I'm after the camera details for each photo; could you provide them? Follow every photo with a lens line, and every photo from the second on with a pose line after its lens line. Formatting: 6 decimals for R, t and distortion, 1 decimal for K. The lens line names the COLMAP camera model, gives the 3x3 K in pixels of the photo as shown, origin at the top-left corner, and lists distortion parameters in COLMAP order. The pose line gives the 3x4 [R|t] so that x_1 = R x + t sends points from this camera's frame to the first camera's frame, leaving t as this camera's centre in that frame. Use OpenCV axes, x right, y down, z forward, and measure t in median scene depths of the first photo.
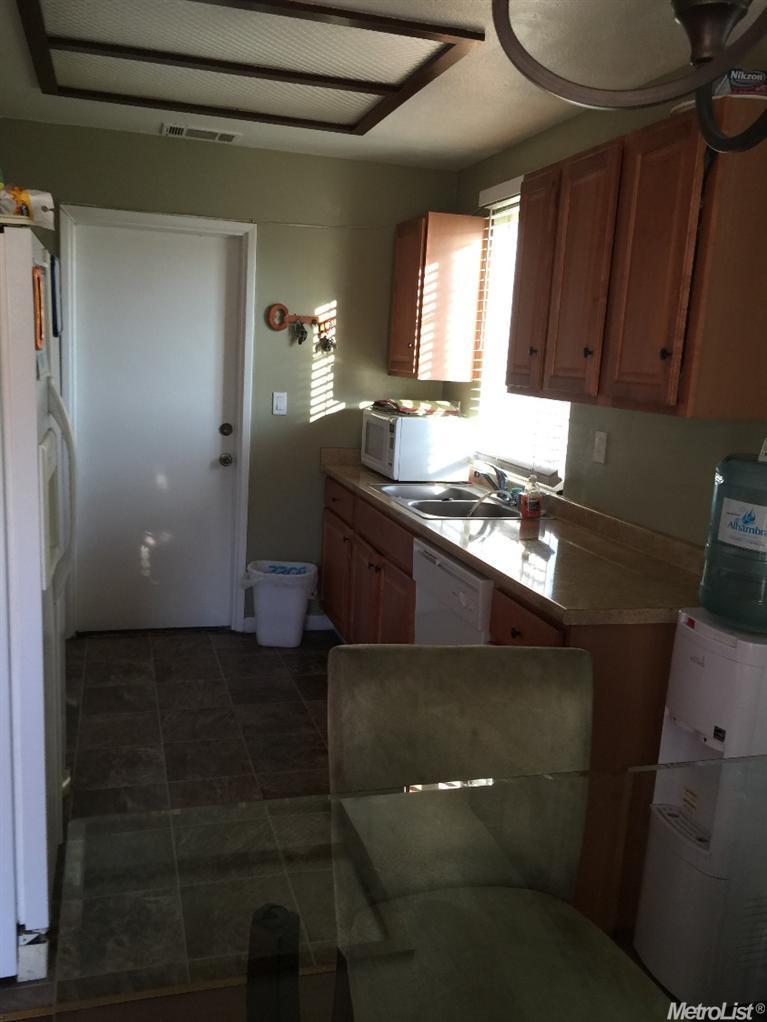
lens RADIAL K [[867.9, 0, 383.5], [0, 867.9, 511.0], [0, 0, 1]] dist [0.069229, -0.061671]
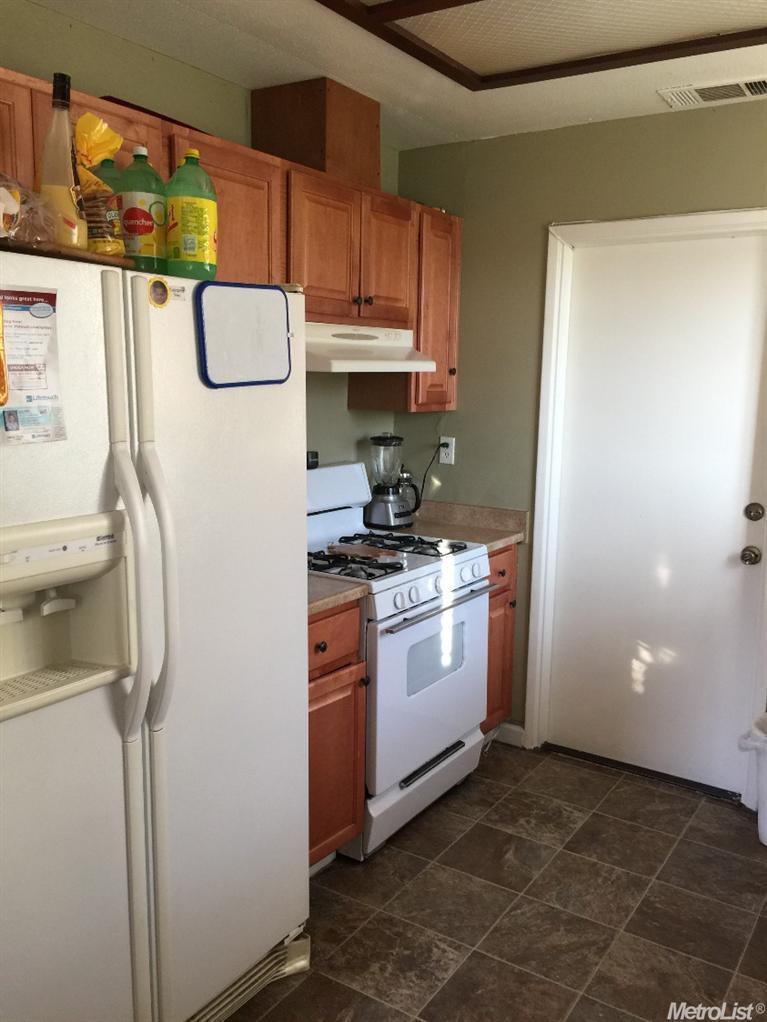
lens RADIAL K [[884.1, 0, 383.5], [0, 884.1, 511.0], [0, 0, 1]] dist [0.006980, 0.002137]
pose [[0.651399, 0.080270, -0.754477, 0.173169], [-0.125464, 0.992094, -0.002772, -0.061744], [0.748290, 0.096465, 0.656320, 0.360574]]
